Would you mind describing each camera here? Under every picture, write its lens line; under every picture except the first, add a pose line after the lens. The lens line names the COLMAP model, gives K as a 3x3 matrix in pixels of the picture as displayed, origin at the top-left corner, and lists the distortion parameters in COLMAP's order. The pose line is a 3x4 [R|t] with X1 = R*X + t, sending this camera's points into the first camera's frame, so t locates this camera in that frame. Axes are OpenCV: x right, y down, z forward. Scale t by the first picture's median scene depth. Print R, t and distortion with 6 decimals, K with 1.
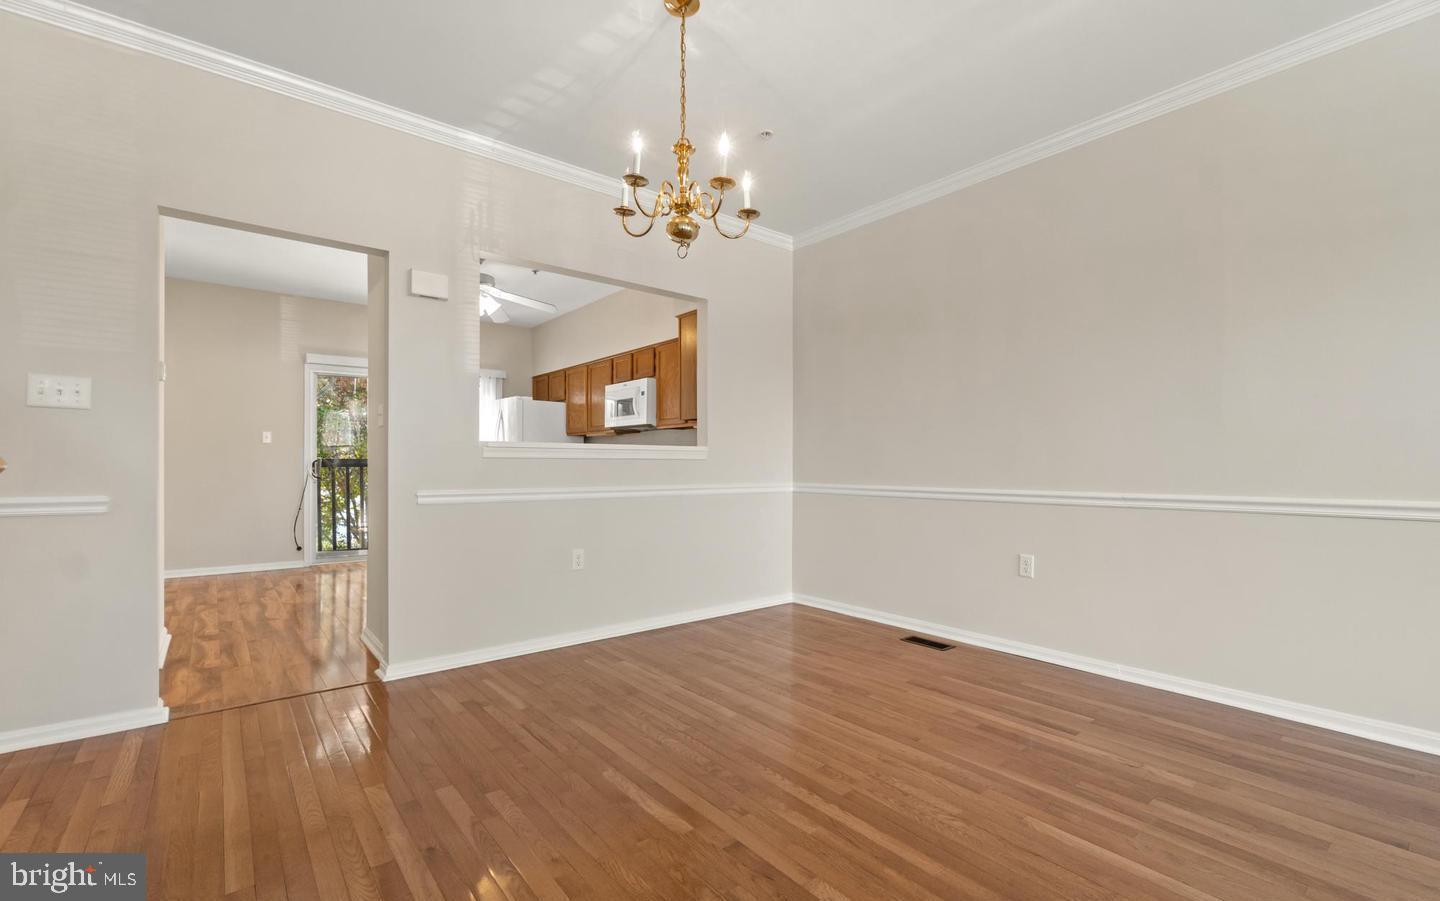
lens RADIAL K [[637.3, 0, 724.1], [0, 637.3, 462.2], [0, 0, 1]] dist [-0.004975, -0.000245]
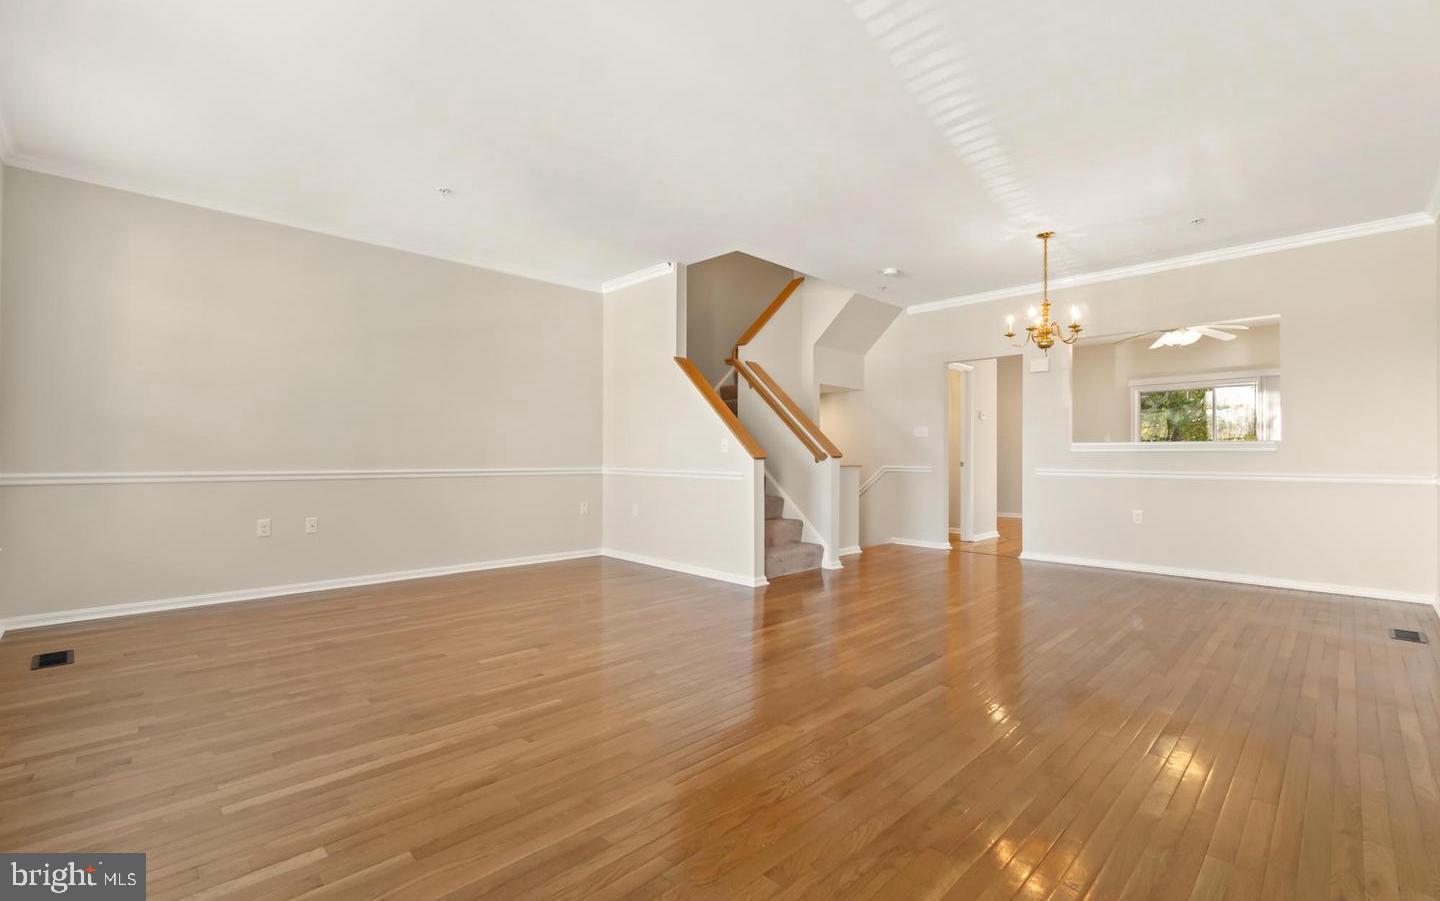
lens RADIAL K [[637.3, 0, 712.4], [0, 637.3, 452.7], [0, 0, 1]] dist [-0.004975, -0.000245]
pose [[0.100382, -0.003829, -0.994942, 1.222578], [0.006310, 0.999975, -0.003211, -0.005943], [0.994929, -0.005955, 0.100403, -0.192966]]
